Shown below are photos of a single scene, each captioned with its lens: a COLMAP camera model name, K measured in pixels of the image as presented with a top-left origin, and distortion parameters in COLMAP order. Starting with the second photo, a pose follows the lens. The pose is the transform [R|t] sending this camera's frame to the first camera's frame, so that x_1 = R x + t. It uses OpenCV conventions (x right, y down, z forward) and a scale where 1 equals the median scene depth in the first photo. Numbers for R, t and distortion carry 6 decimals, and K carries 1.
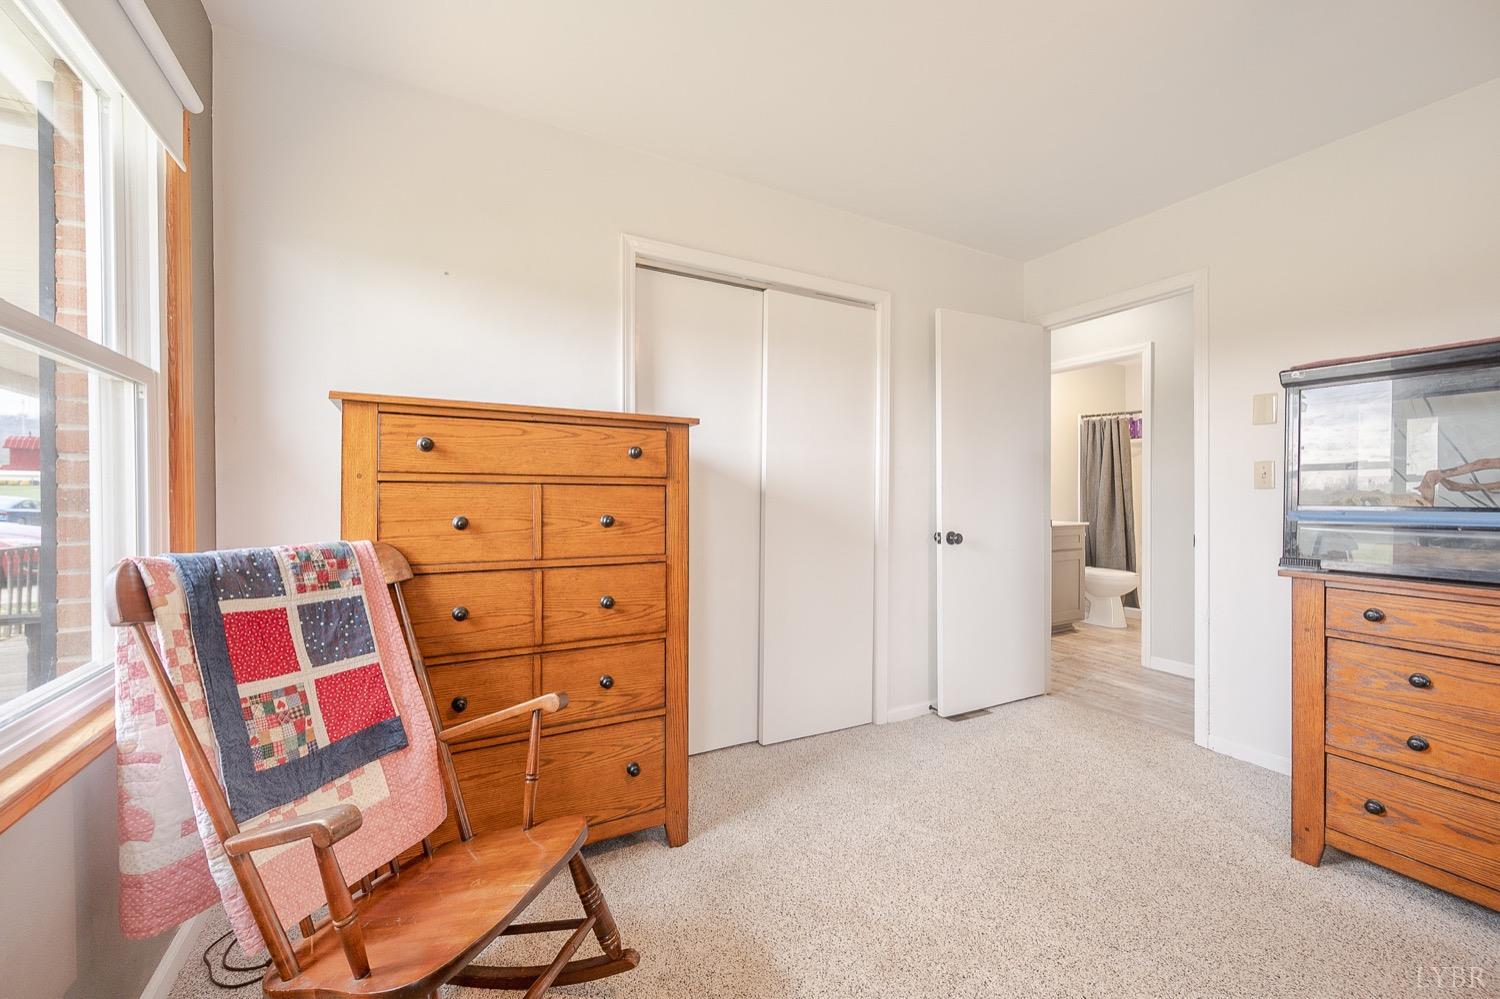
lens RADIAL K [[588.4, 0, 748.2], [0, 588.4, 499.9], [0, 0, 1]] dist [-0.006142, 0.000633]
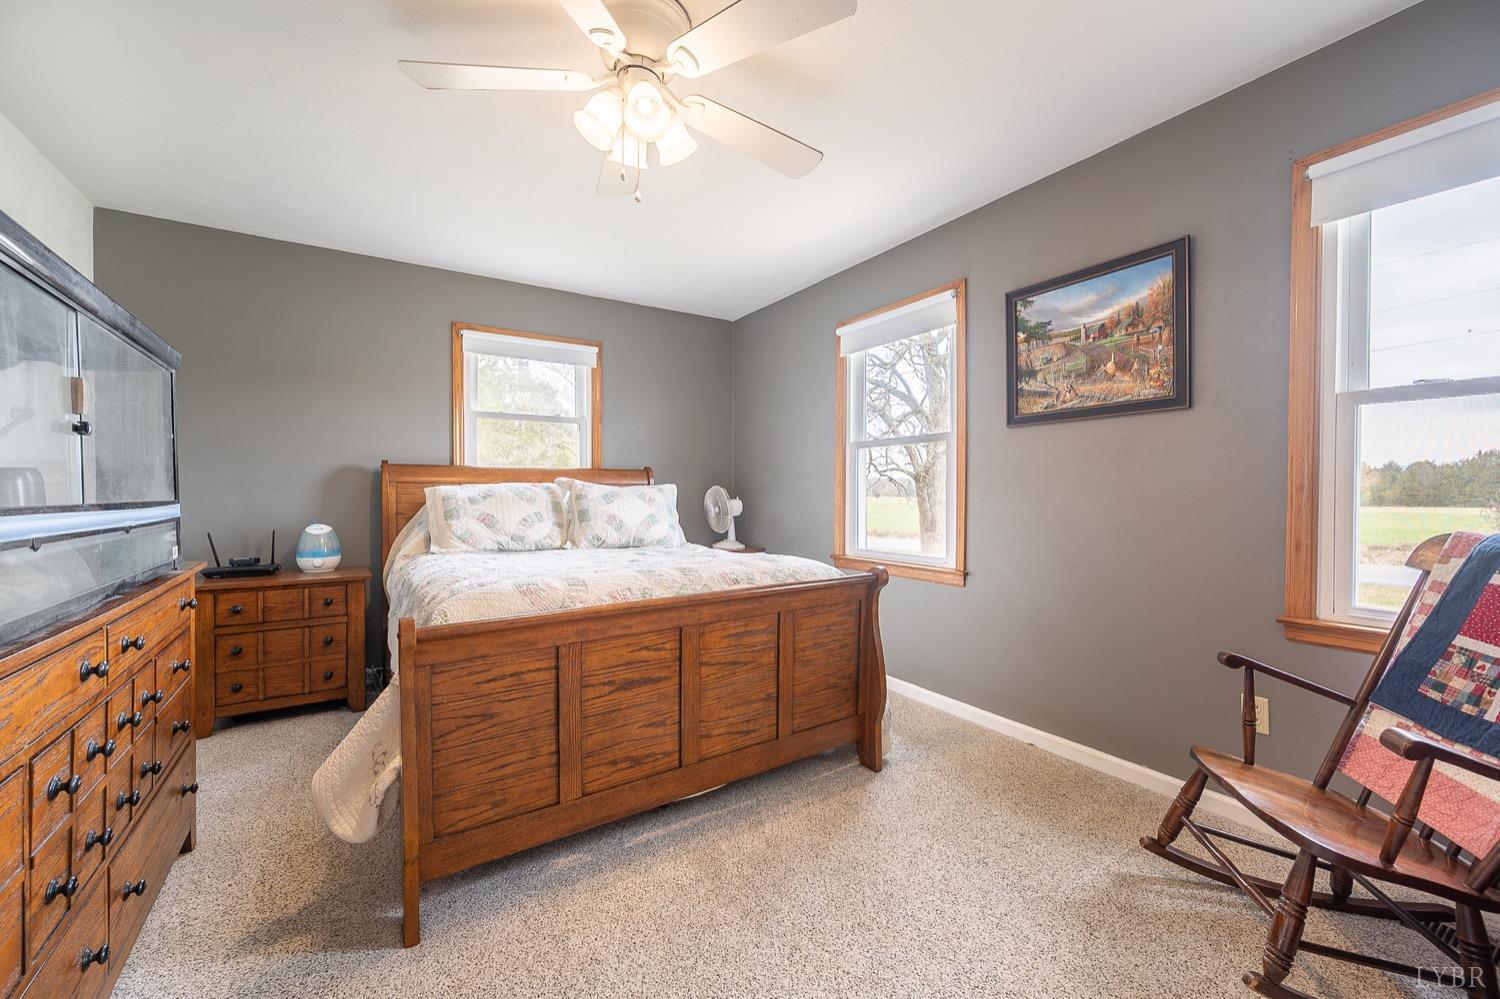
lens RADIAL K [[588.4, 0, 747.2], [0, 588.4, 495.1], [0, 0, 1]] dist [-0.006142, 0.000633]
pose [[-0.996261, 0.000108, -0.086394, 0.611660], [-0.001249, 0.999877, 0.015646, -0.008599], [0.086385, 0.015695, -0.996138, 1.623173]]
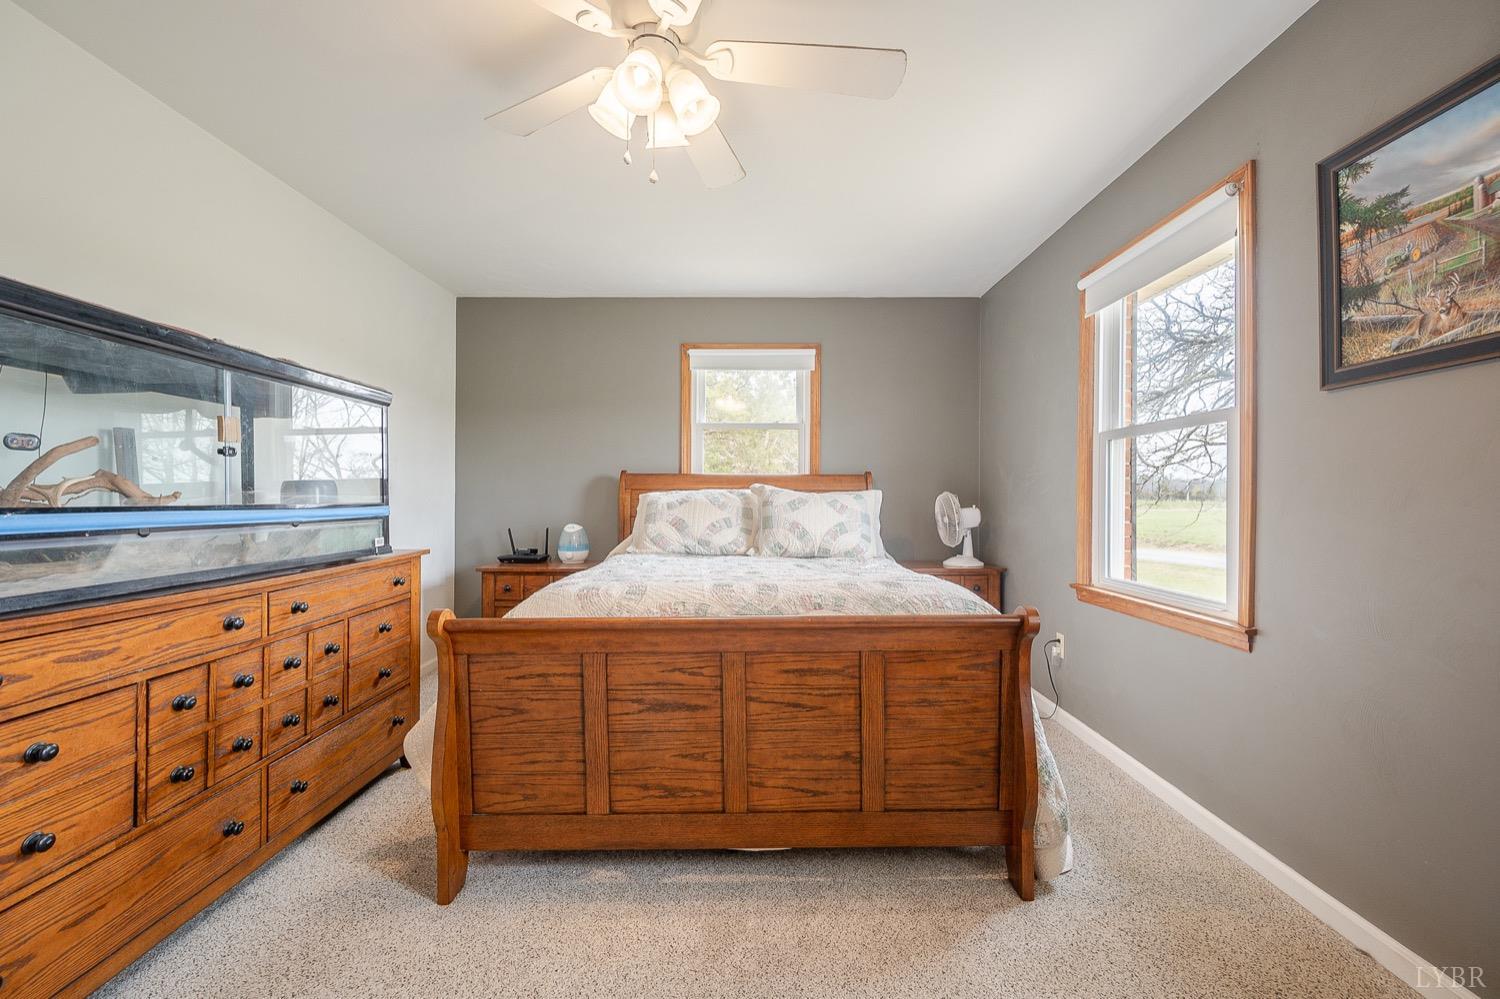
lens RADIAL K [[588.4, 0, 752.7], [0, 588.4, 496.4], [0, 0, 1]] dist [-0.006142, 0.000633]
pose [[-0.882832, -0.002598, 0.469681, 0.057967], [0.000583, 0.999978, 0.006627, -0.006243], [-0.469688, 0.006124, -0.882811, 1.296511]]
